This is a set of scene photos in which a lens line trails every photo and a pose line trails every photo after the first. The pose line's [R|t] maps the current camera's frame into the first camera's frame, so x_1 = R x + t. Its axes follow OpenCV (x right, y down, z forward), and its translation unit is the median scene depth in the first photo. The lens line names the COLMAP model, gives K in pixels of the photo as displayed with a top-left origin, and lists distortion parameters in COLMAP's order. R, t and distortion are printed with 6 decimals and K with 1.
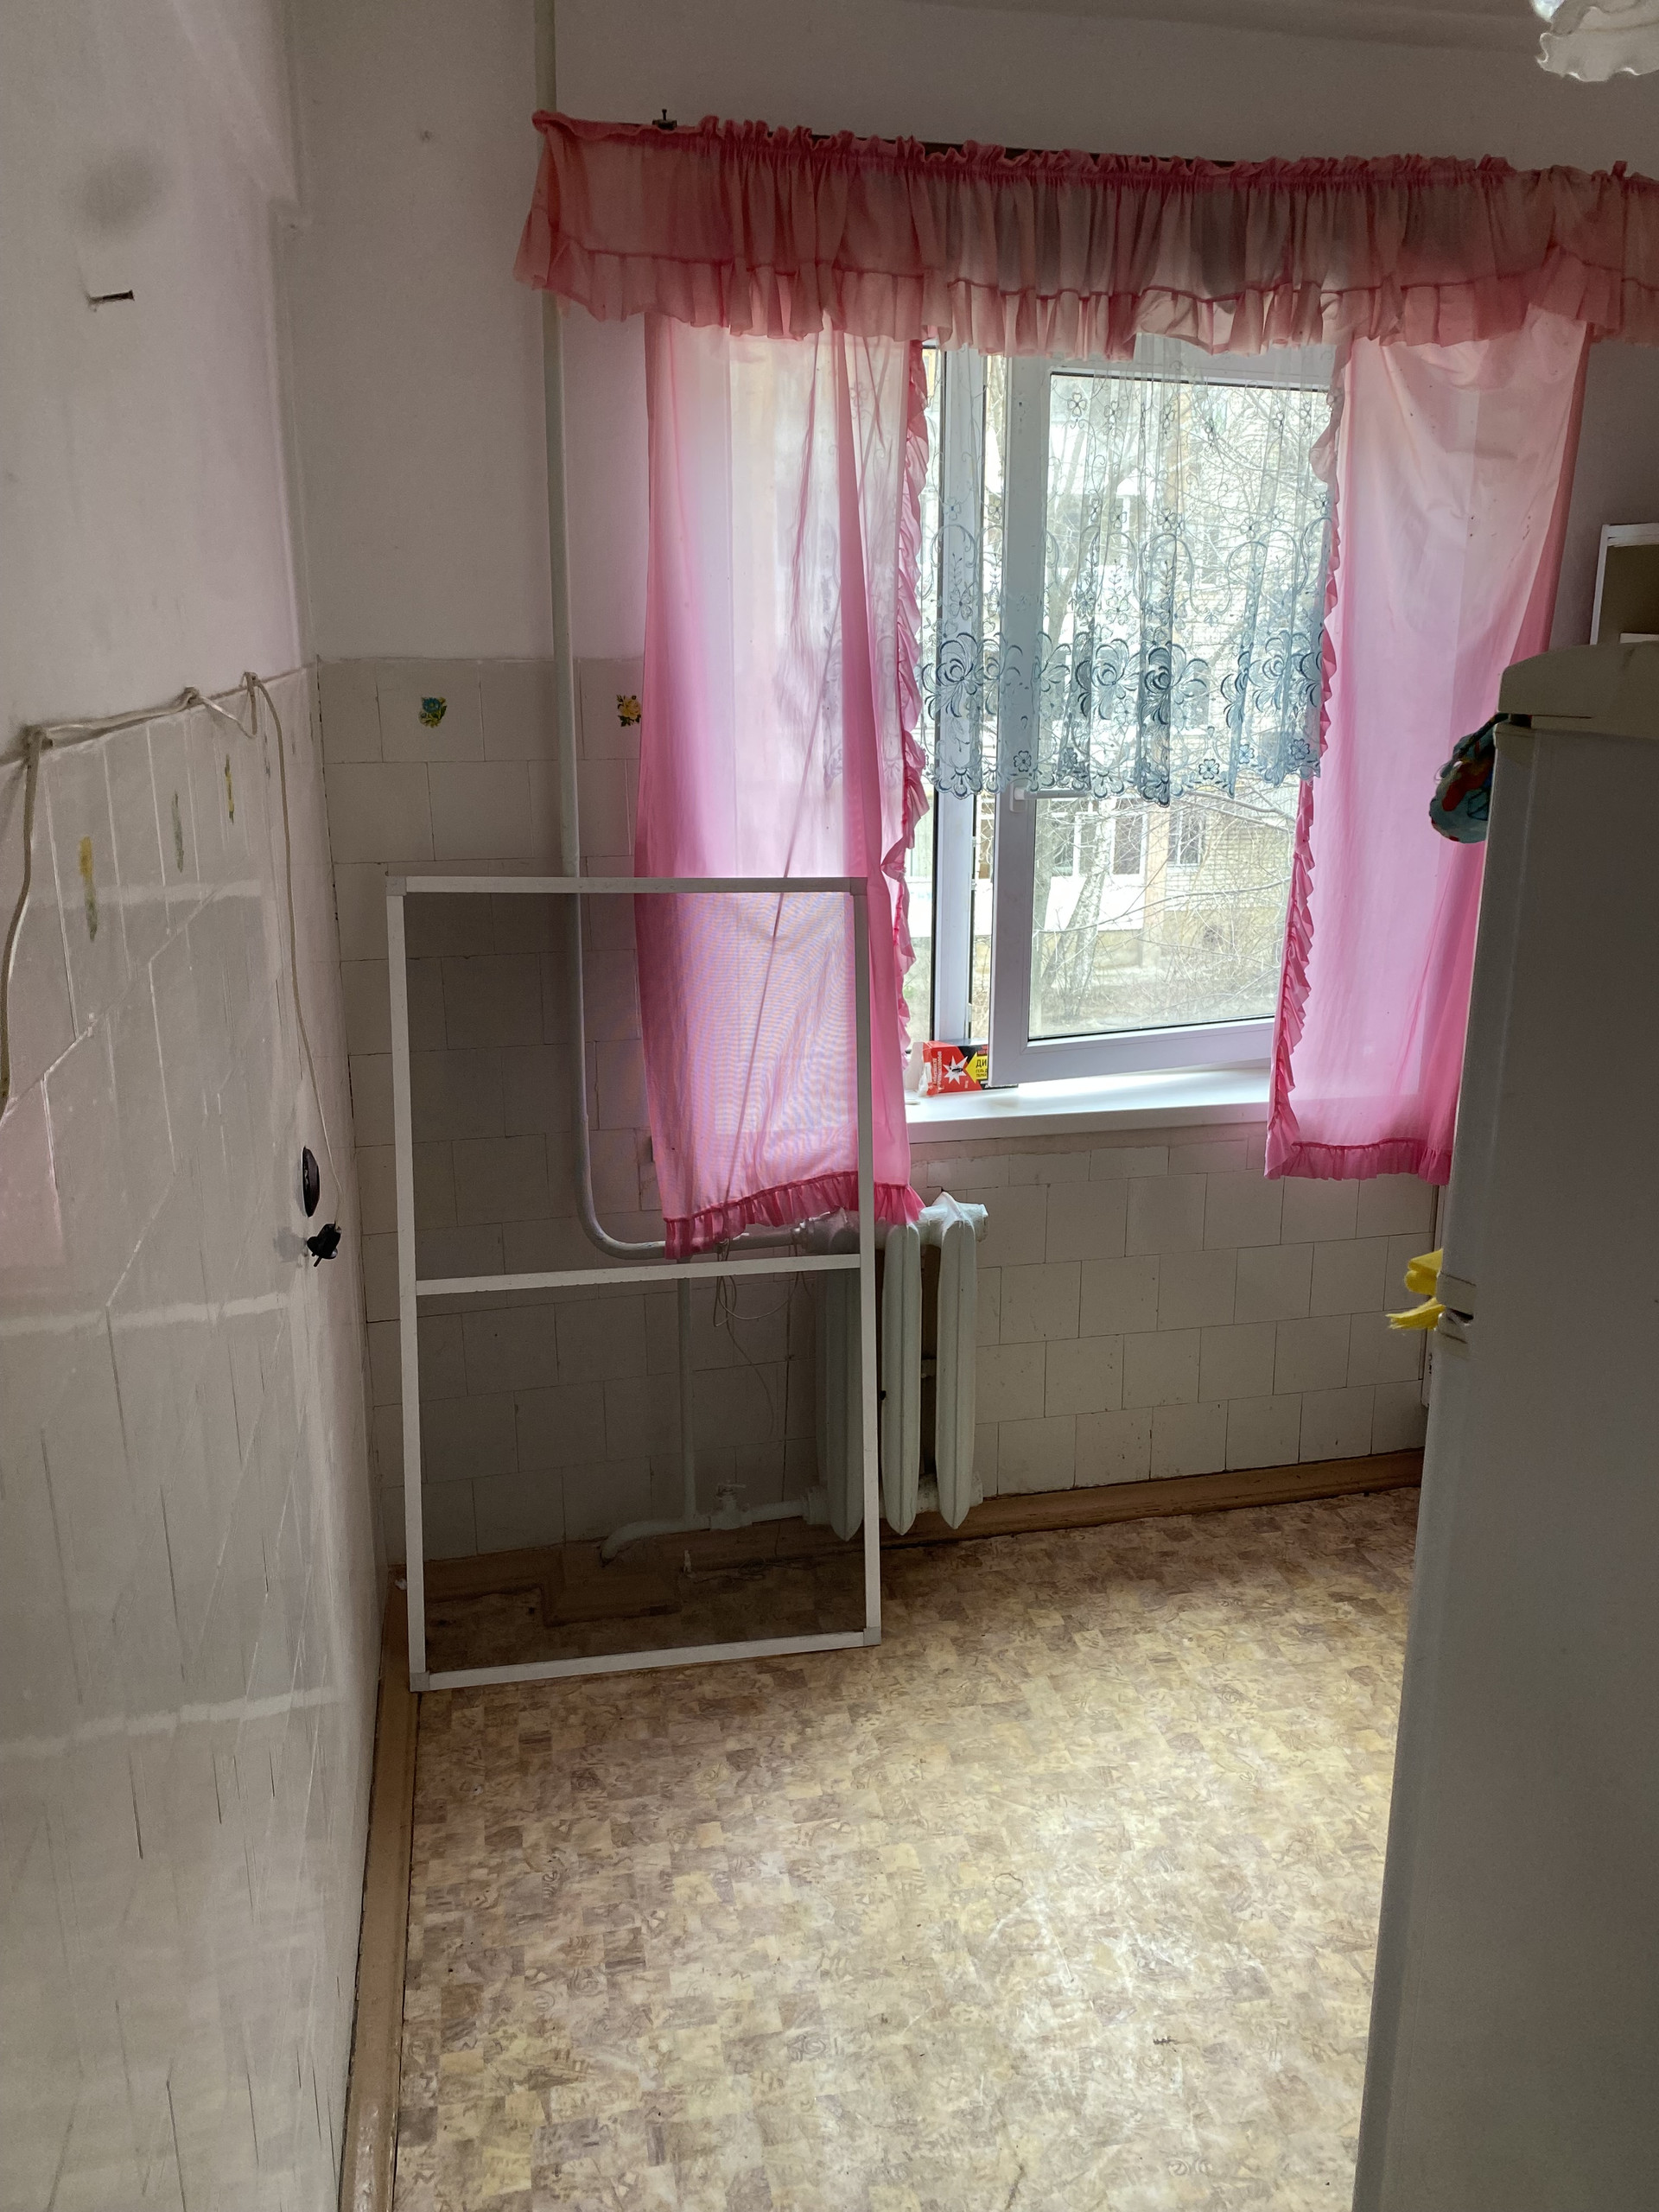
lens RADIAL K [[1694.6, 0, 811.3], [0, 1694.6, 1096.7], [0, 0, 1]] dist [0.044619, -0.044381]
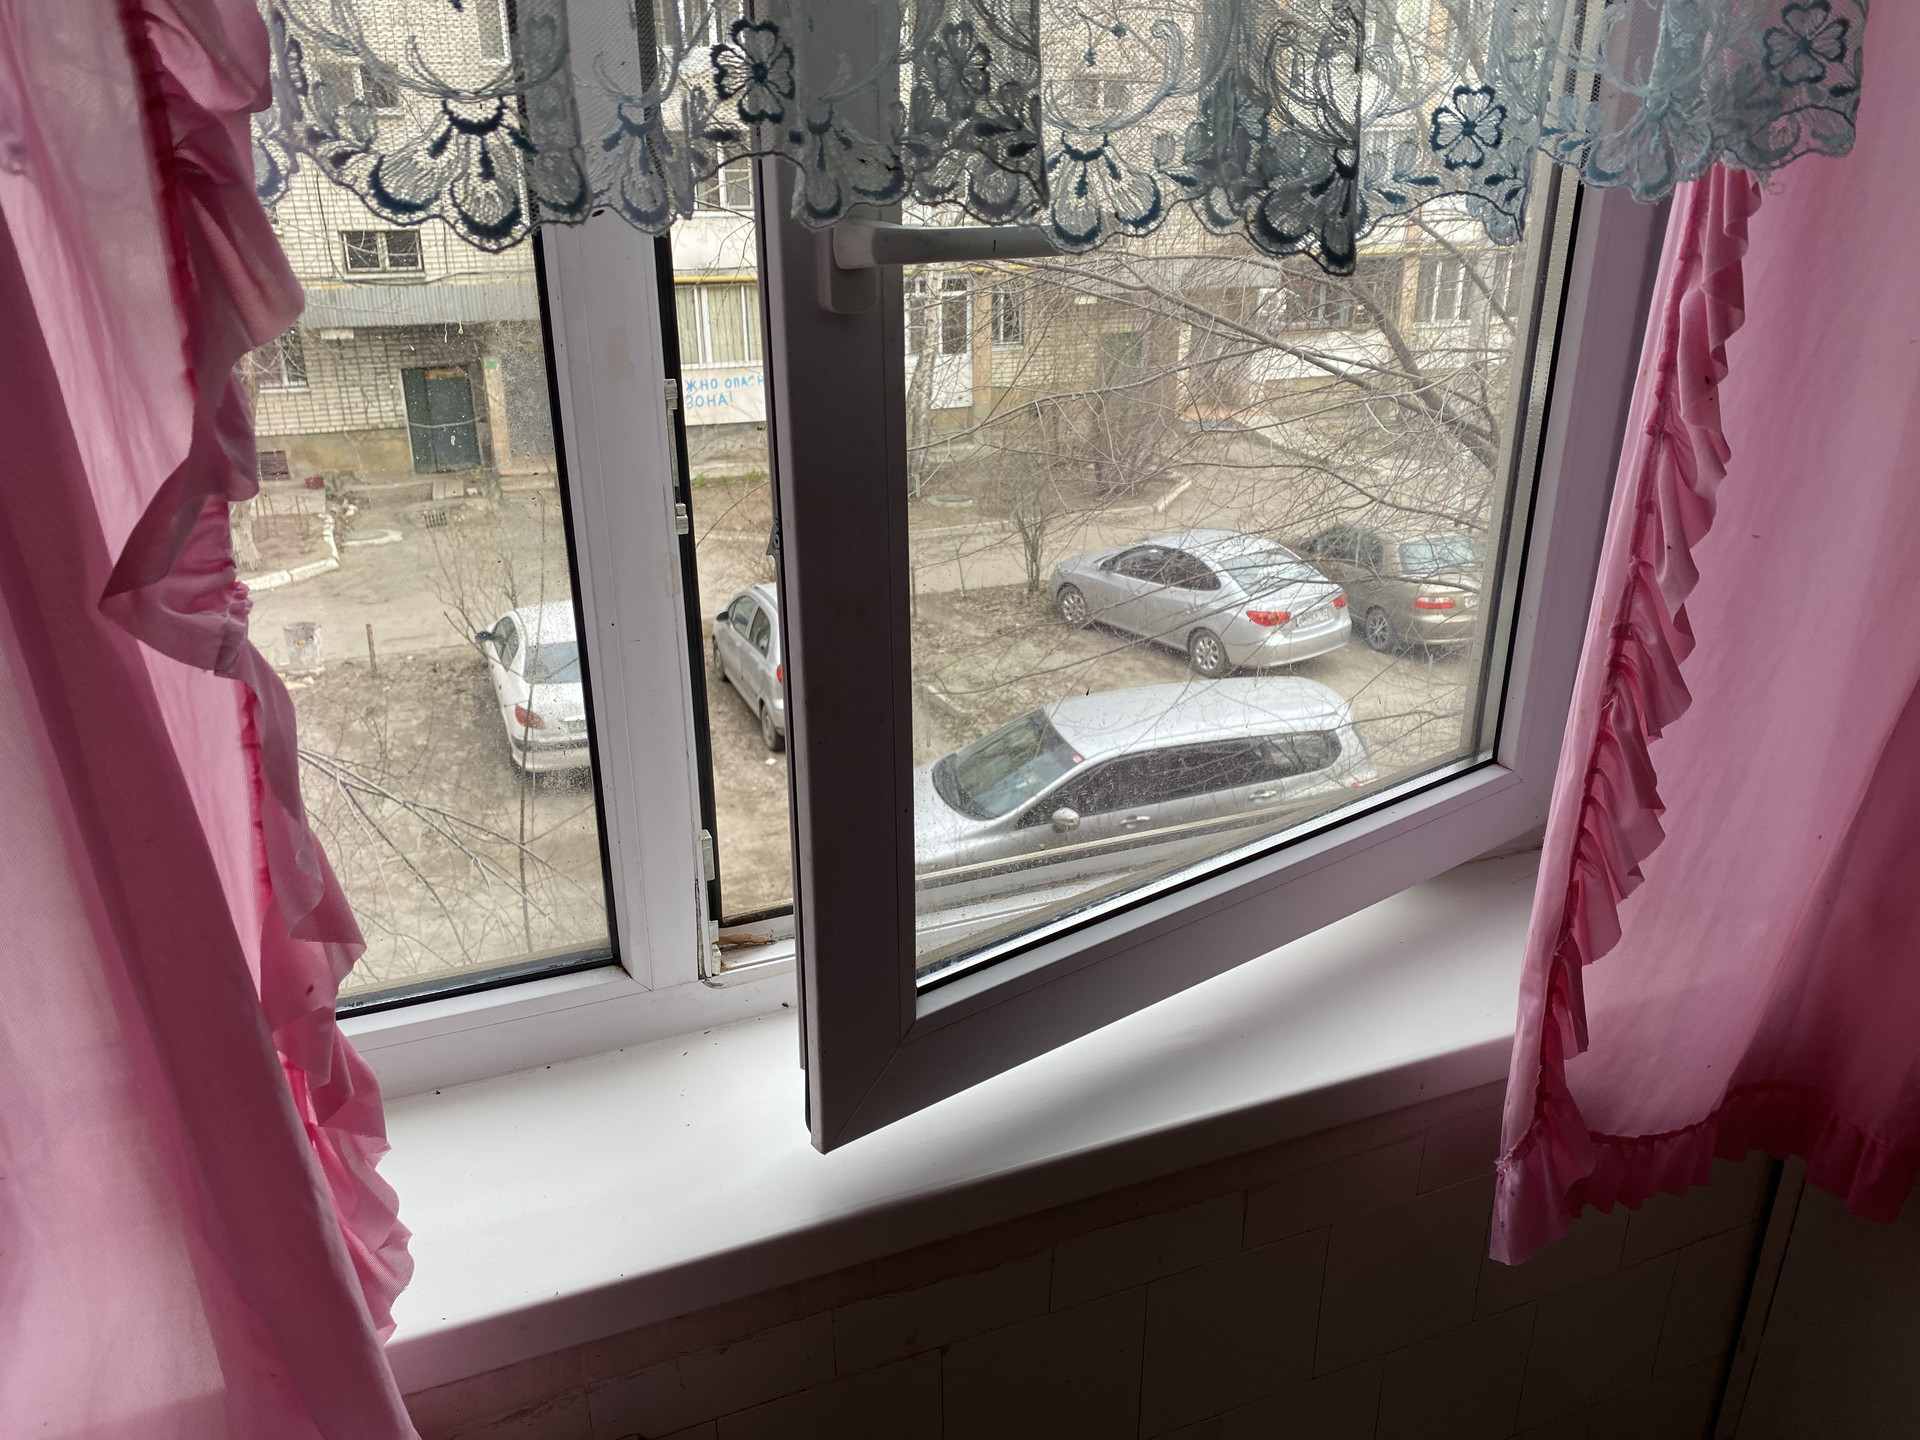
lens RADIAL K [[1470.9, 0, 952.3], [0, 1470.9, 741.0], [0, 0, 1]] dist [0.044619, -0.044381]
pose [[0.982669, -0.074462, 0.169755, 0.106291], [0.052301, 0.989939, 0.131475, -0.131419], [-0.177837, -0.120318, 0.976677, 0.771914]]
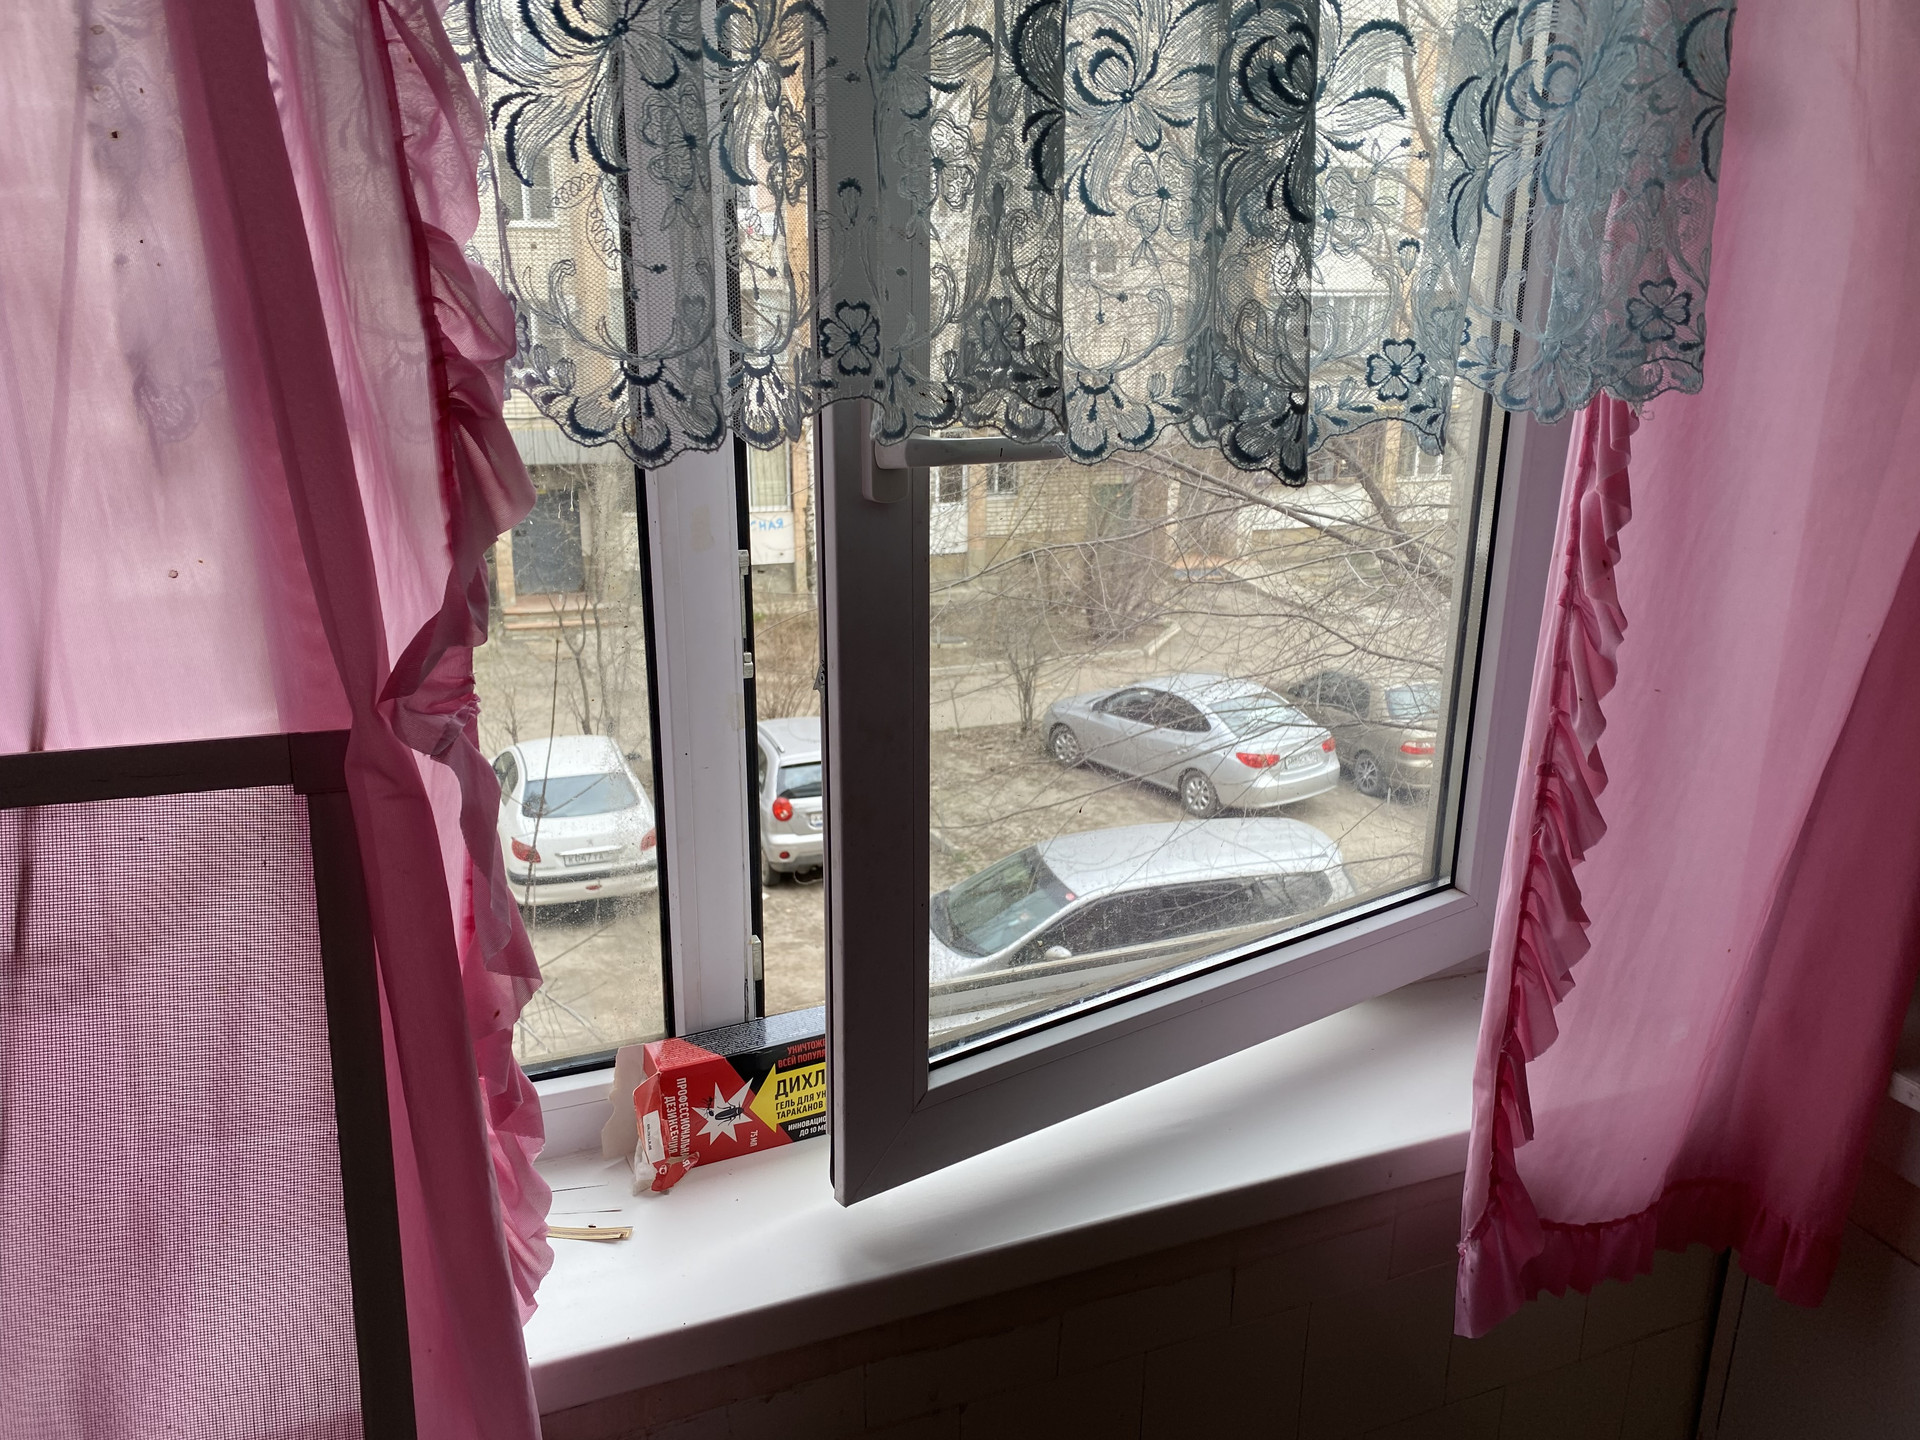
lens RADIAL K [[1470.9, 0, 945.7], [0, 1470.9, 722.6], [0, 0, 1]] dist [0.044619, -0.044381]
pose [[0.983087, -0.044238, 0.177716, 0.088487], [0.040367, 0.998863, 0.025344, -0.132747], [-0.178635, -0.017741, 0.983755, 0.720625]]
